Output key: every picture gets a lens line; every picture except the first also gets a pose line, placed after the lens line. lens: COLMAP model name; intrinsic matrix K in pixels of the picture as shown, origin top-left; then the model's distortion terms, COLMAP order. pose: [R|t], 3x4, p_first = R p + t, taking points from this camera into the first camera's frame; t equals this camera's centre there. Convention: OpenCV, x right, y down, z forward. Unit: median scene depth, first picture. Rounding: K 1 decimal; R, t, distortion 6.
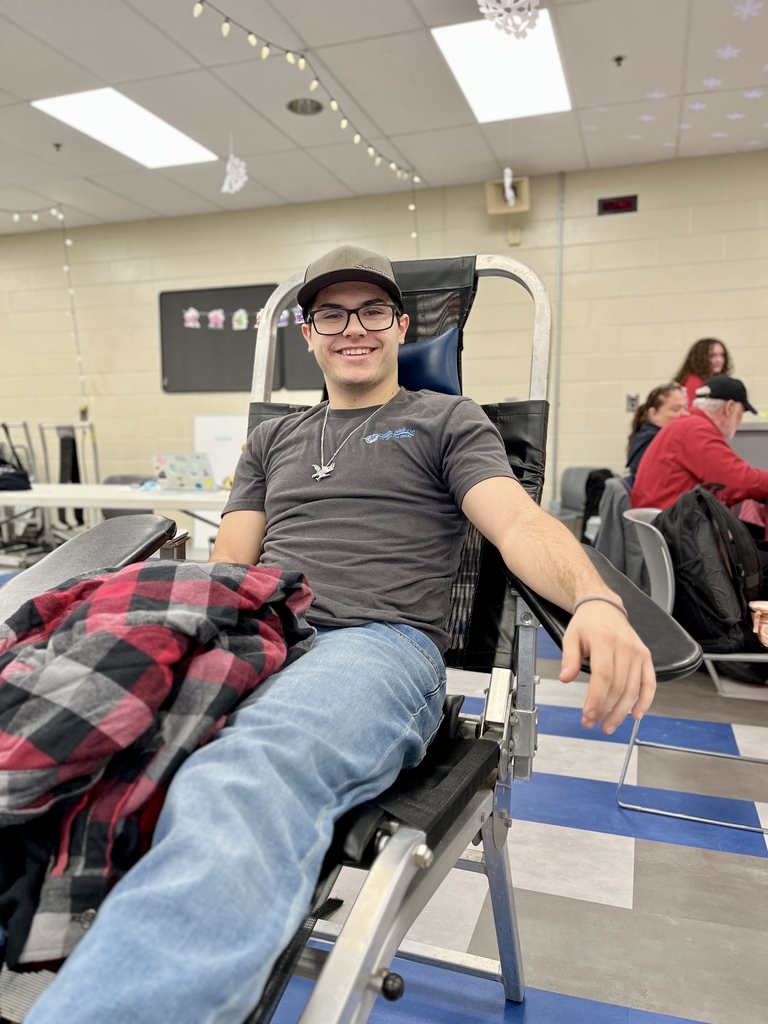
lens RADIAL K [[765.7, 0, 384.0], [0, 765.7, 512.0], [0, 0, 1]] dist [0.001290, -0.003405]
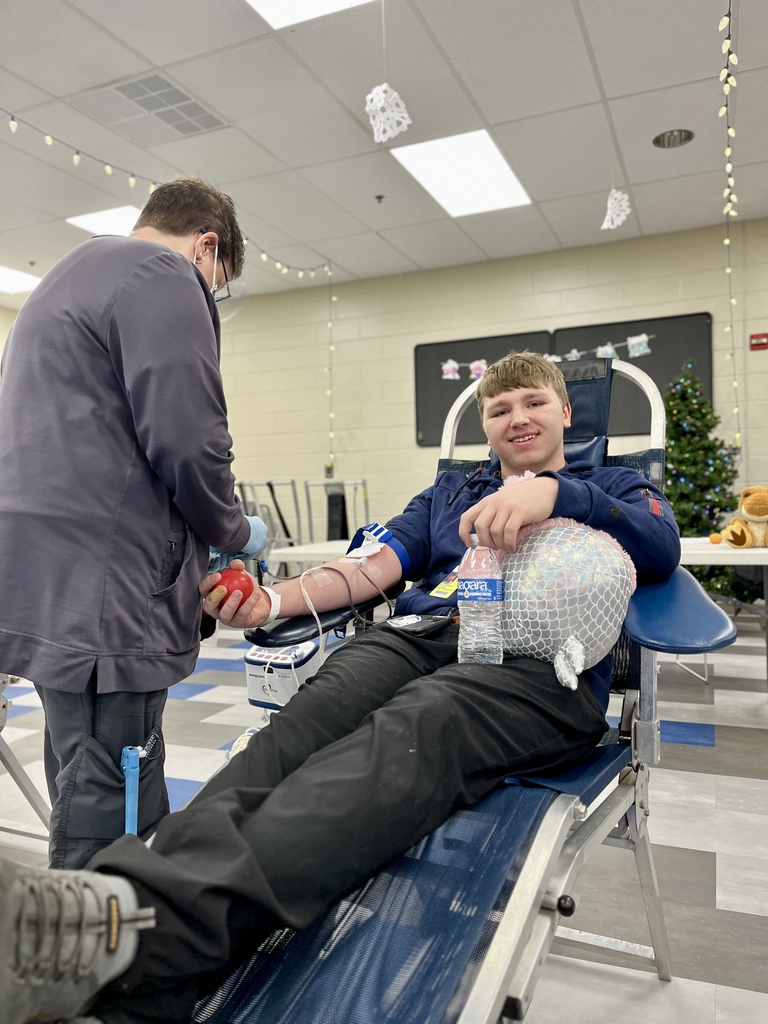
lens RADIAL K [[780.5, 0, 384.0], [0, 780.5, 512.0], [0, 0, 1]] dist [0.000743, 0.000226]
pose [[0.995188, -0.020091, -0.095904, -0.257743], [0.012253, 0.996587, -0.081635, 0.006308], [0.097216, 0.080067, 0.992037, 0.026689]]
